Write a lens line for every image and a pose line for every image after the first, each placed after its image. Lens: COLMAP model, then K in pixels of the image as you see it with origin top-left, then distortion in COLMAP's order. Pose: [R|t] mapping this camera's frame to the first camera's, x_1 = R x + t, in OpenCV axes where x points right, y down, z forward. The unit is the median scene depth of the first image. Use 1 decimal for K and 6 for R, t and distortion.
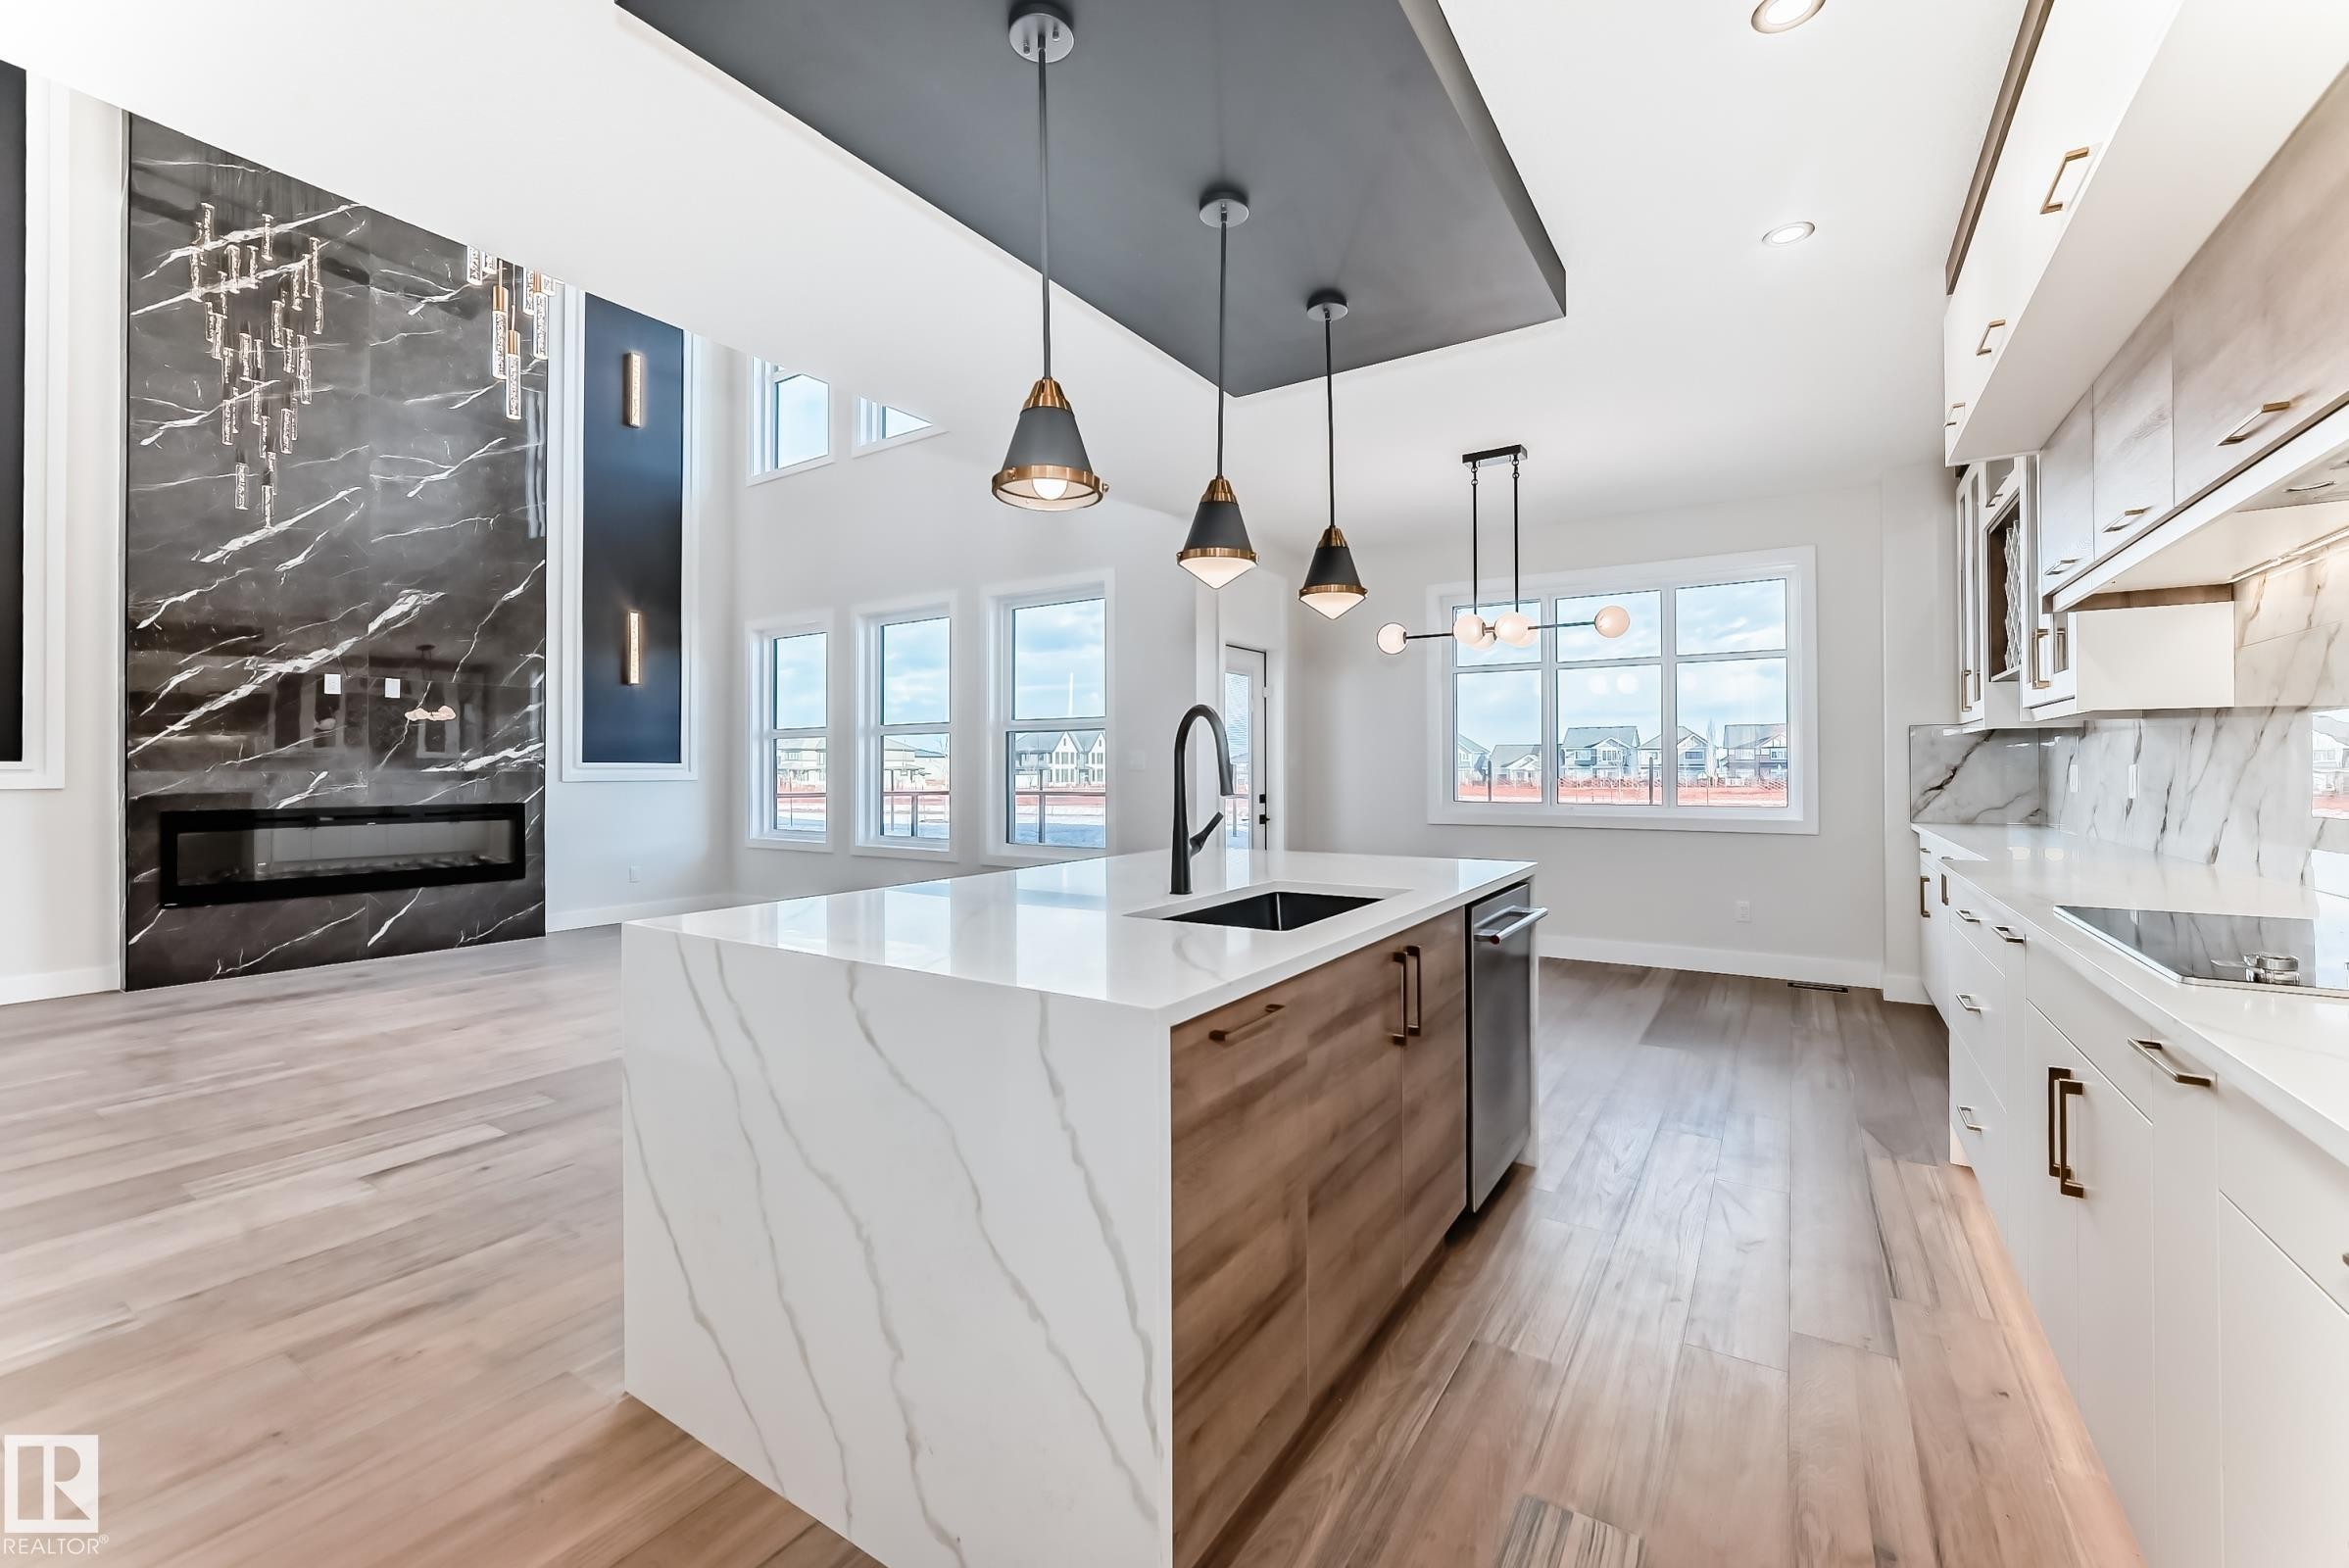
lens RADIAL K [[963.2, 0, 1180.4], [0, 963.2, 773.2], [0, 0, 1]] dist [-0.015717, 0.006414]
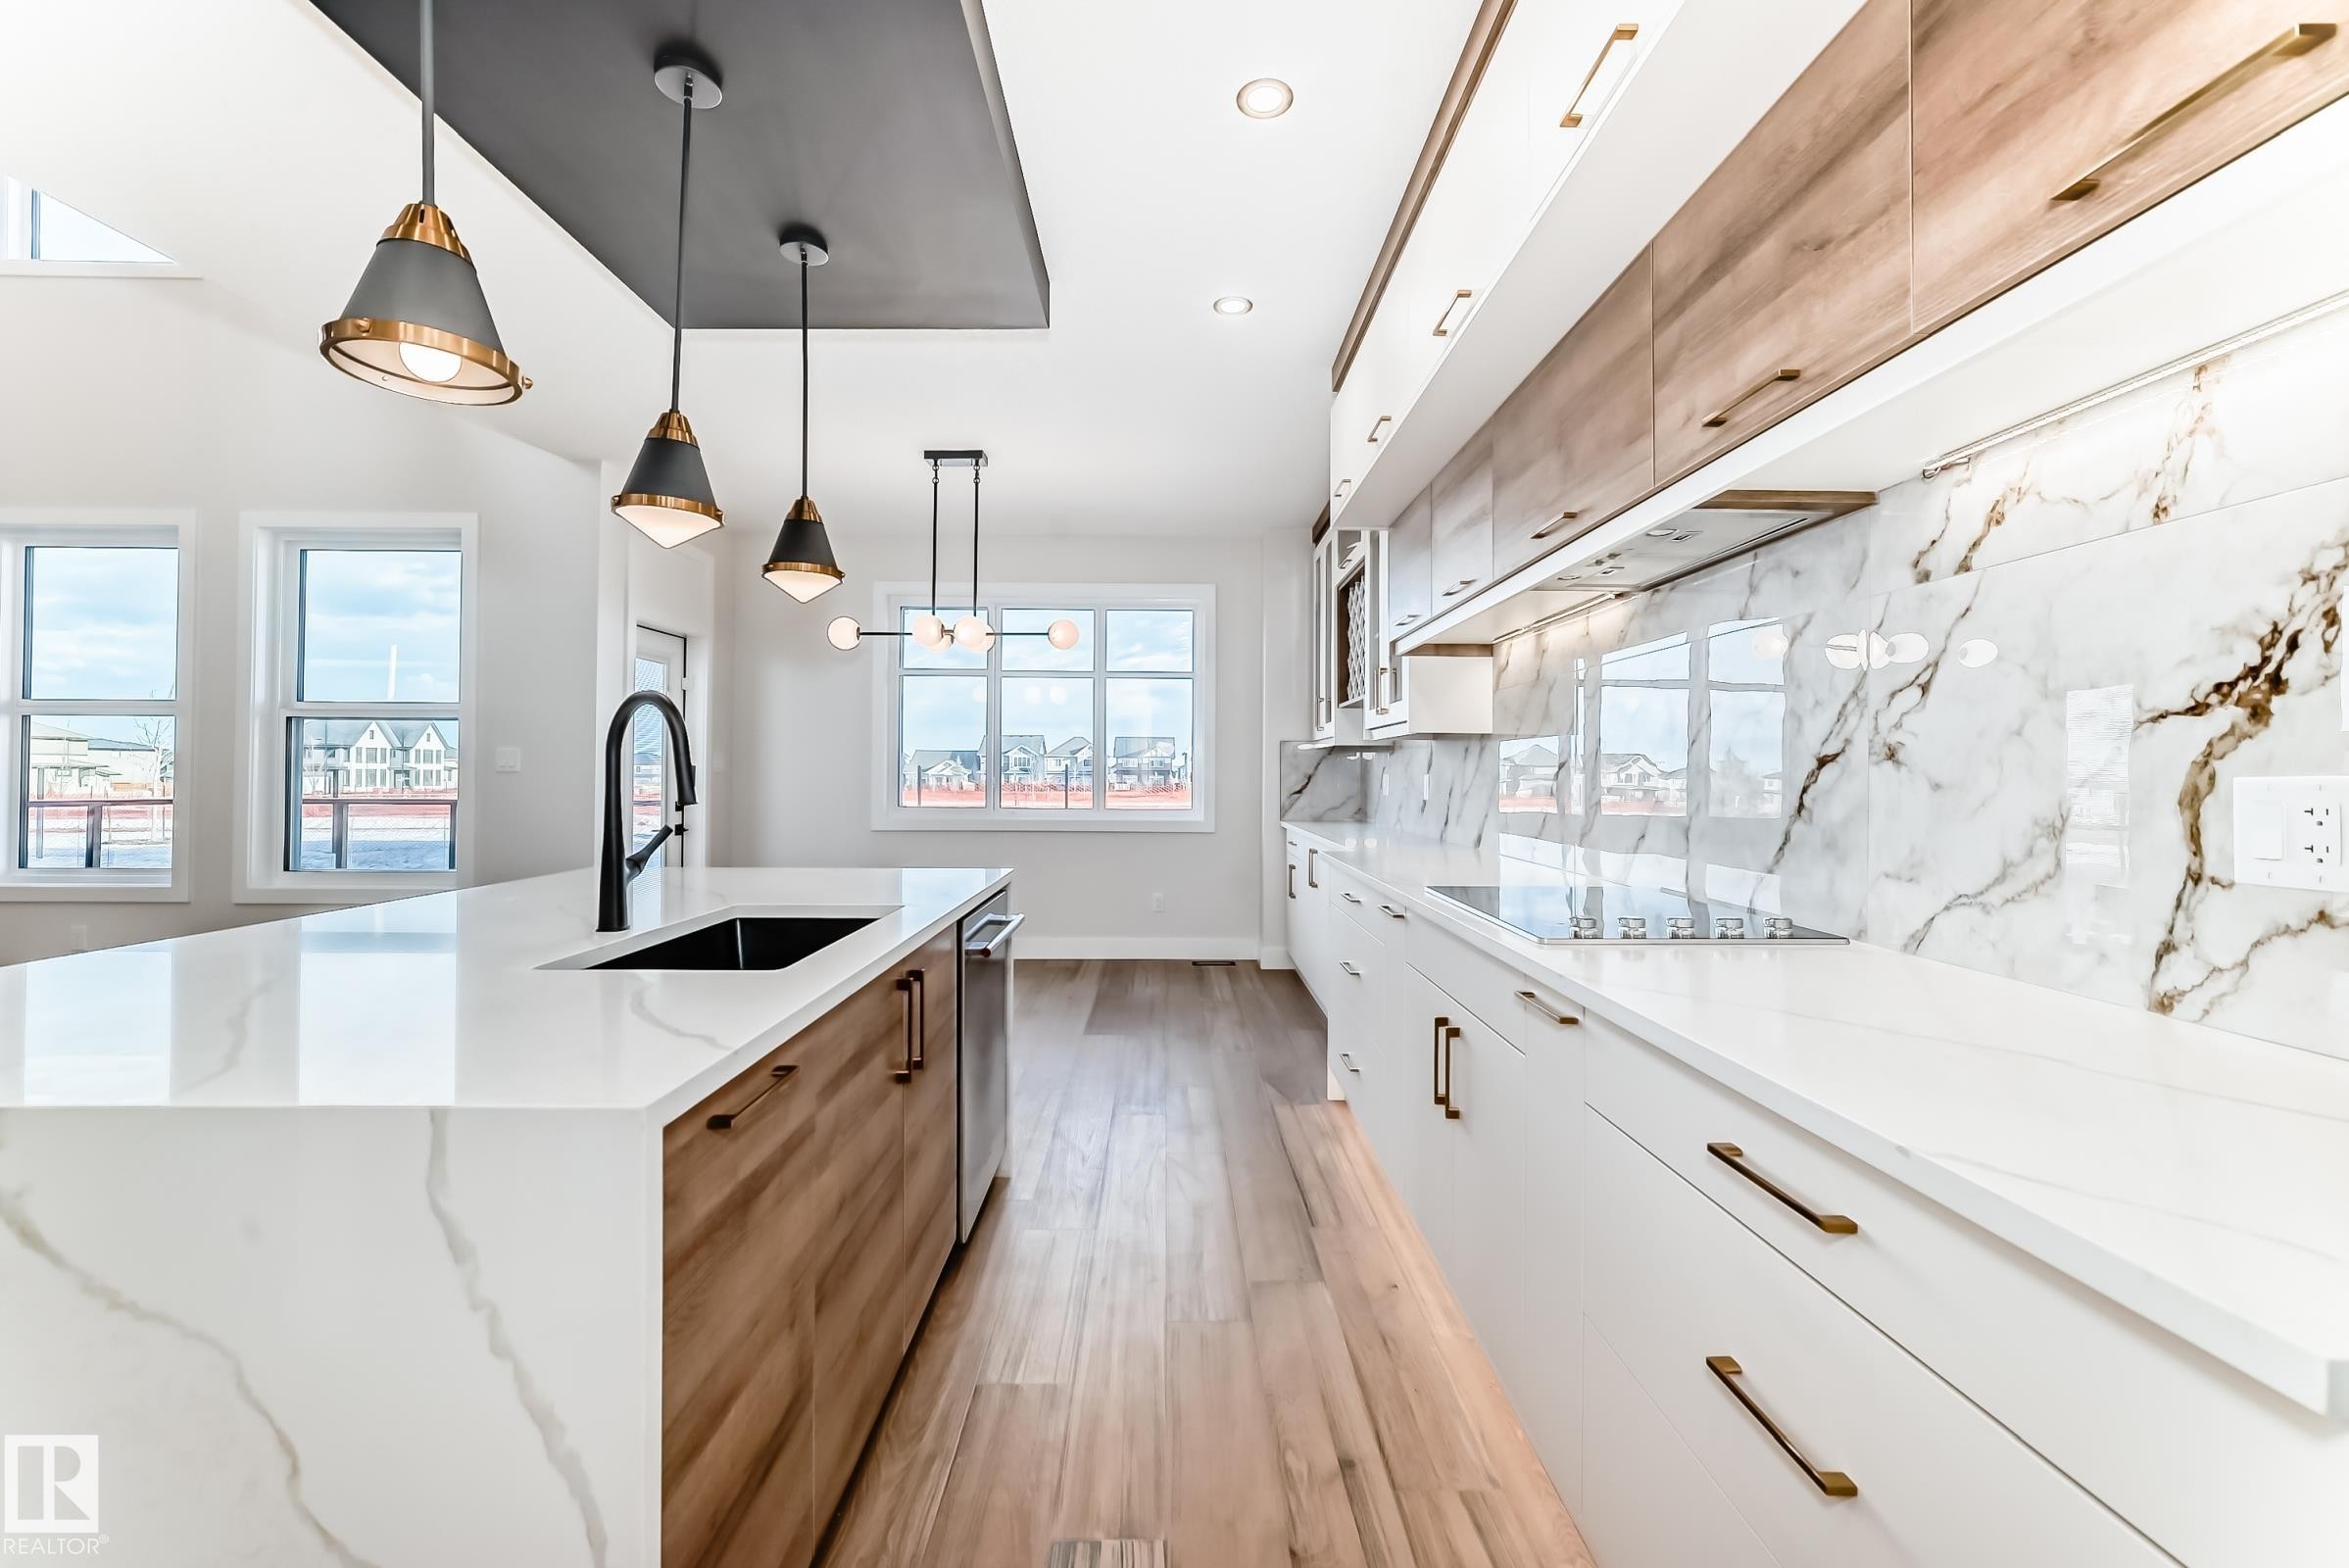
lens RADIAL K [[963.2, 0, 1178.8], [0, 963.2, 768.6], [0, 0, 1]] dist [-0.015717, 0.006414]
pose [[0.834066, 0.011049, 0.551554, -0.032472], [-0.005788, 0.999920, -0.011278, -0.000262], [-0.551634, 0.006214, 0.834063, 0.068431]]
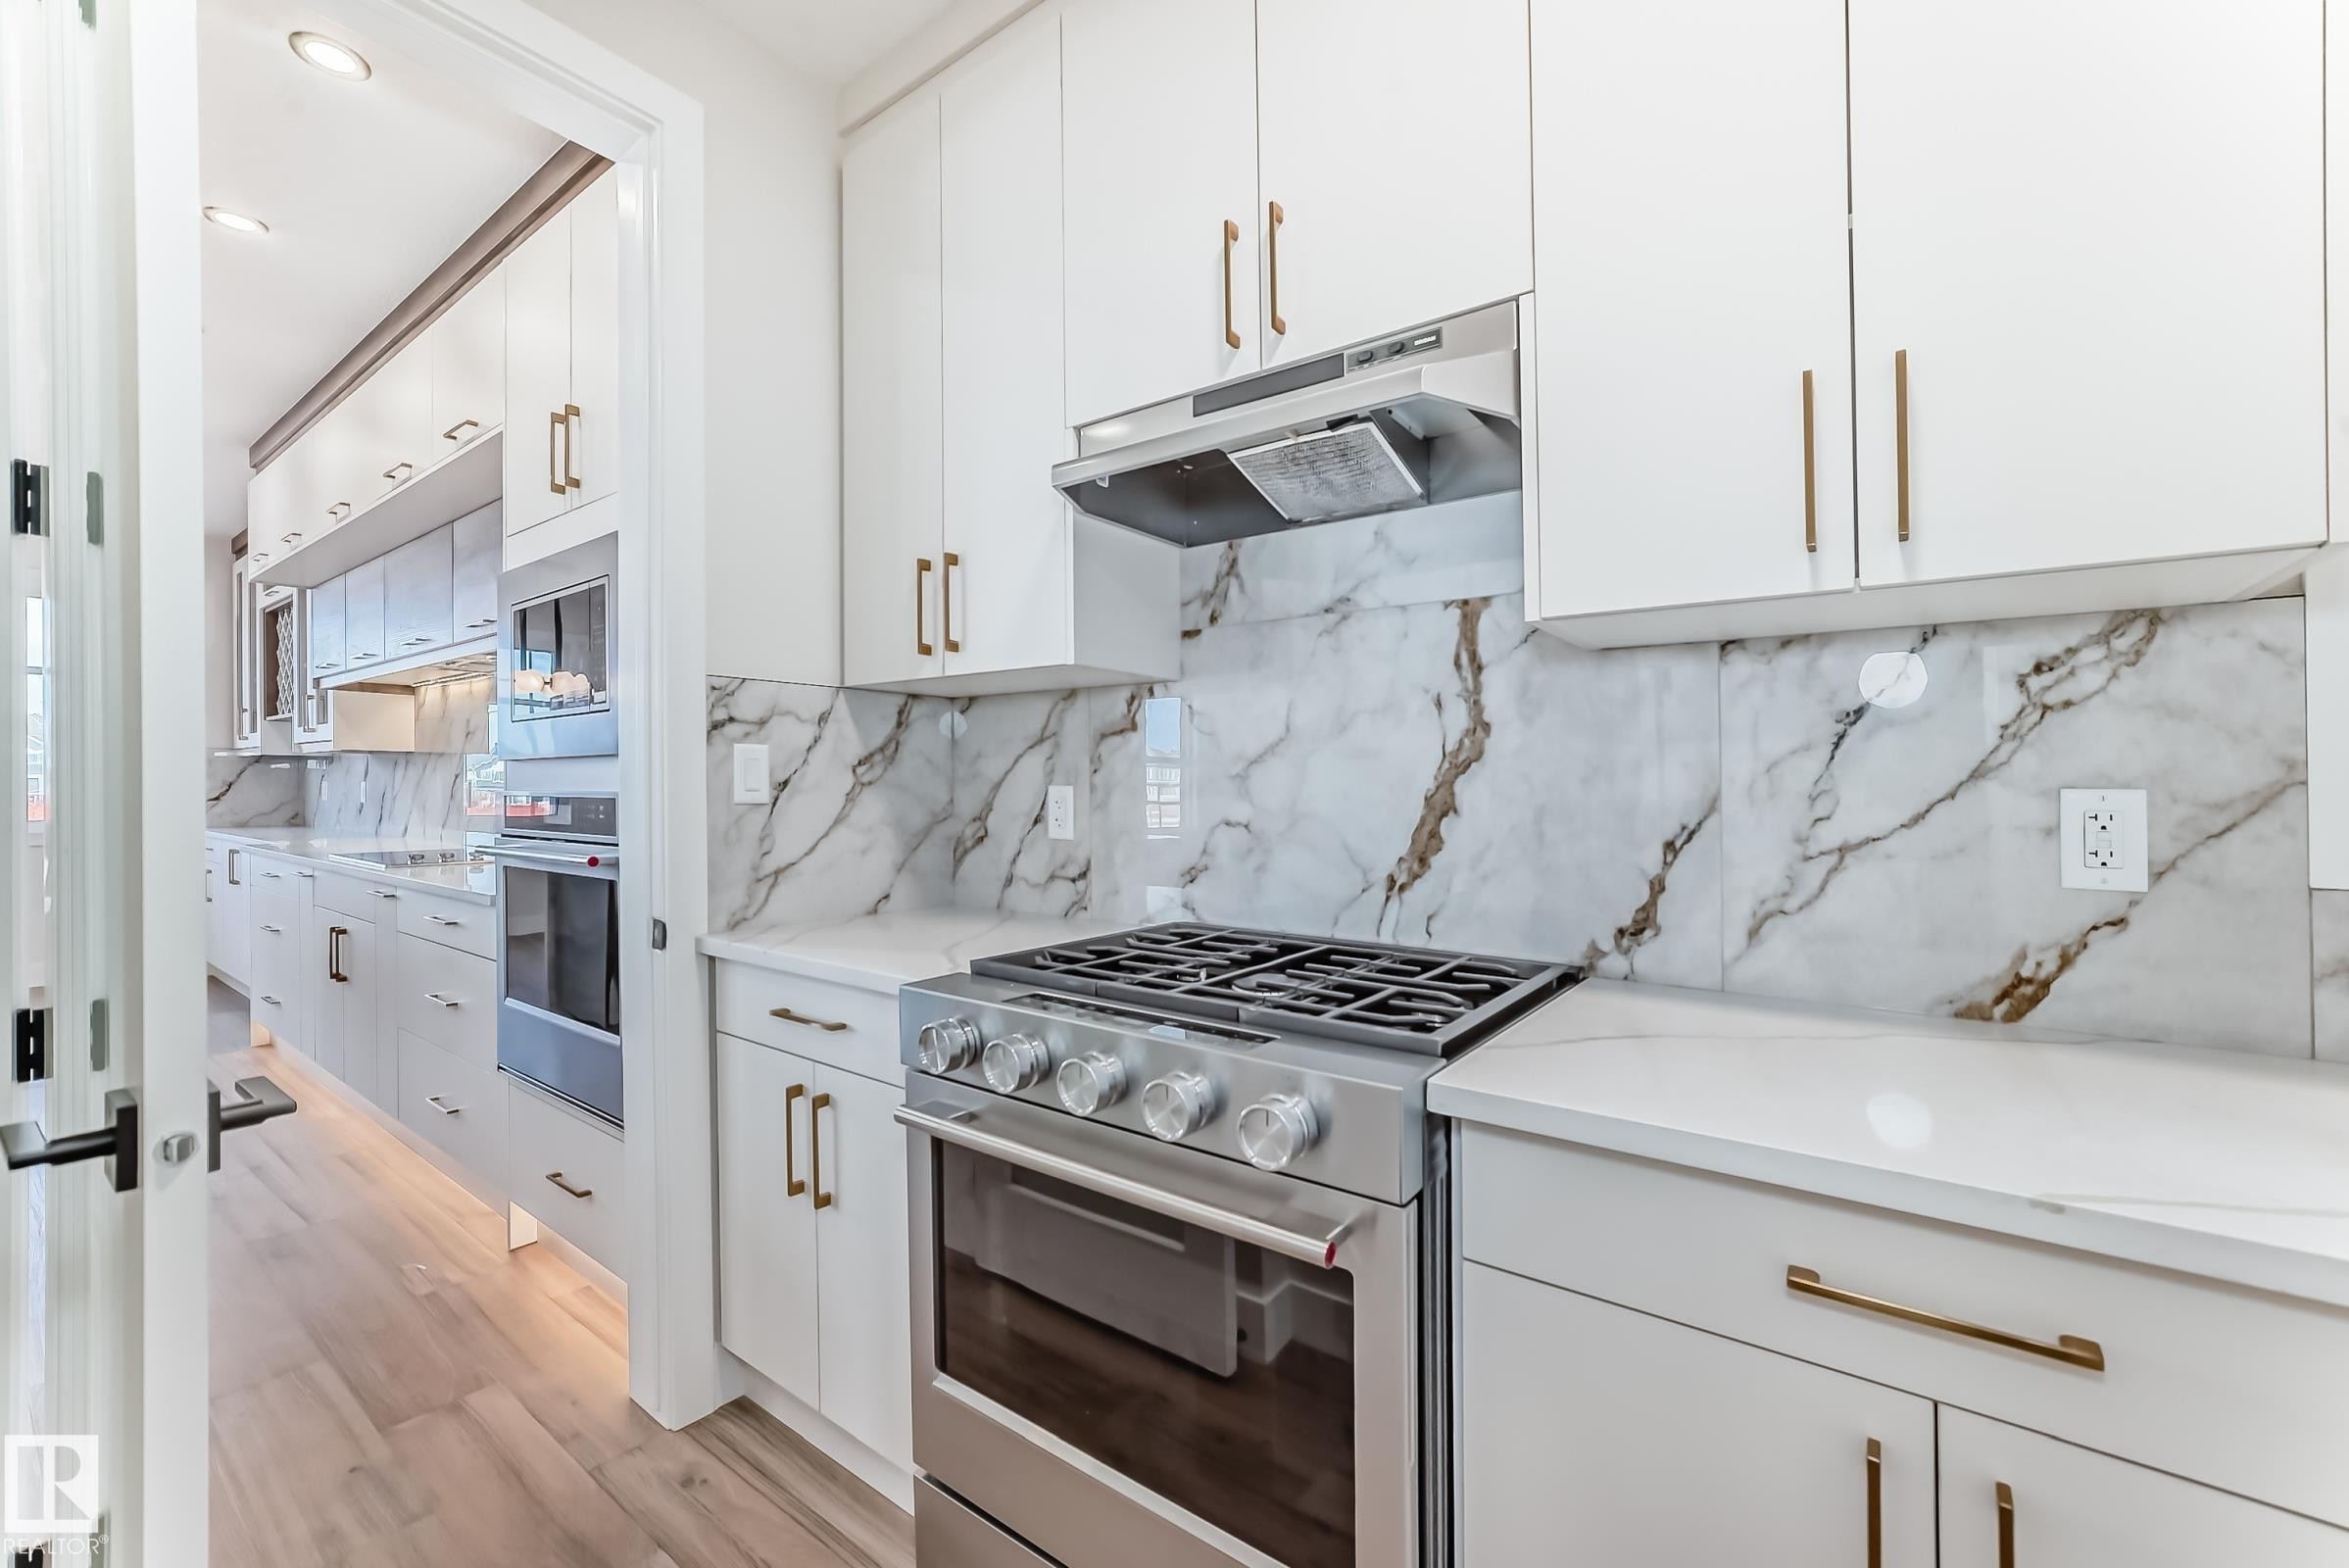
lens RADIAL K [[963.2, 0, 1191.5], [0, 963.2, 800.7], [0, 0, 1]] dist [-0.015717, 0.006414]
pose [[0.066538, -0.005935, 0.997766, -0.516408], [-0.004200, 0.999972, 0.006228, 0.006266], [-0.997775, -0.004606, 0.066512, -0.501117]]
